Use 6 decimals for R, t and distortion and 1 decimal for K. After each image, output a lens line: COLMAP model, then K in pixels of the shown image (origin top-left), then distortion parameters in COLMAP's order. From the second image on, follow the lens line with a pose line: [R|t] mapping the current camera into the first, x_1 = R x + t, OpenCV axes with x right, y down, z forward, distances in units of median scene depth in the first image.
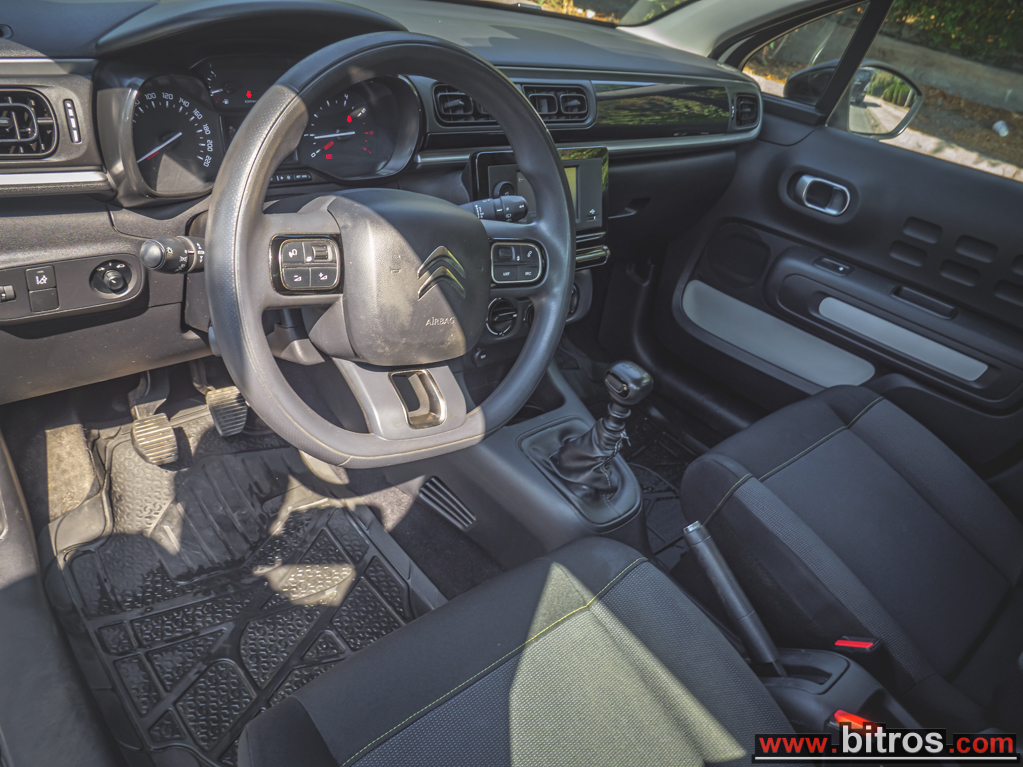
lens RADIAL K [[736.5, 0, 512.1], [0, 736.5, 379.0], [0, 0, 1]] dist [-0.054701, 0.025690]
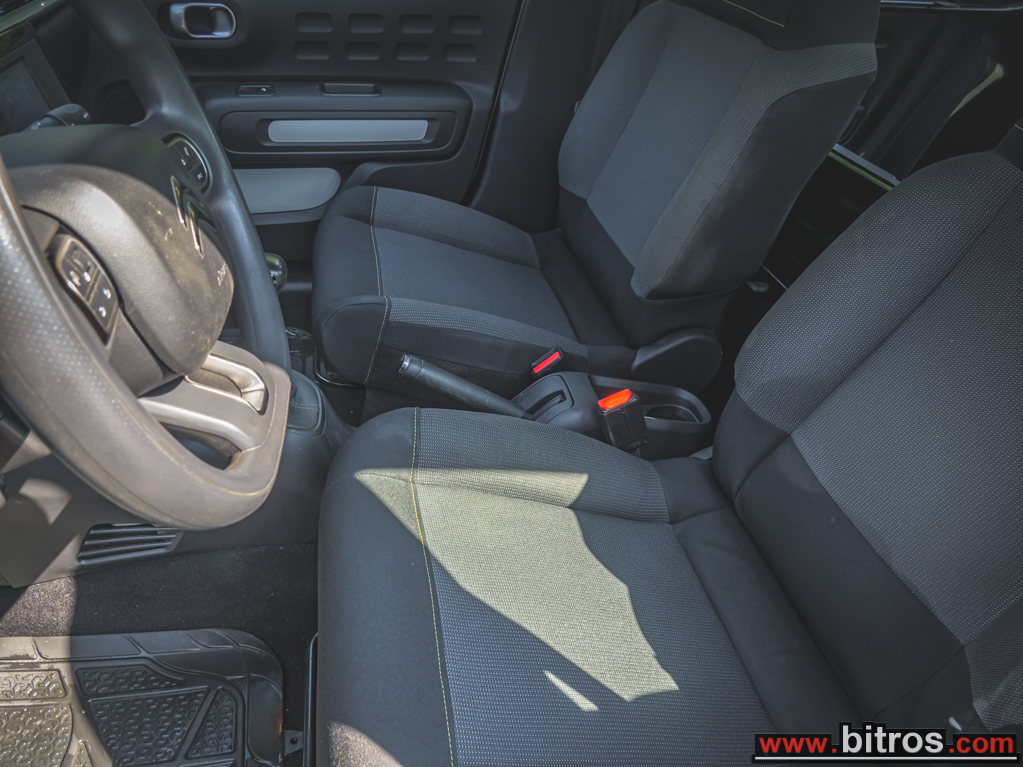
lens RADIAL K [[736.5, 0, 511.8], [0, 736.5, 380.7], [0, 0, 1]] dist [-0.054701, 0.025690]
pose [[0.514674, -0.586066, 0.625810, -0.246675], [0.450729, 0.805852, 0.383988, -0.074375], [-0.729352, 0.084442, 0.678907, 0.167741]]
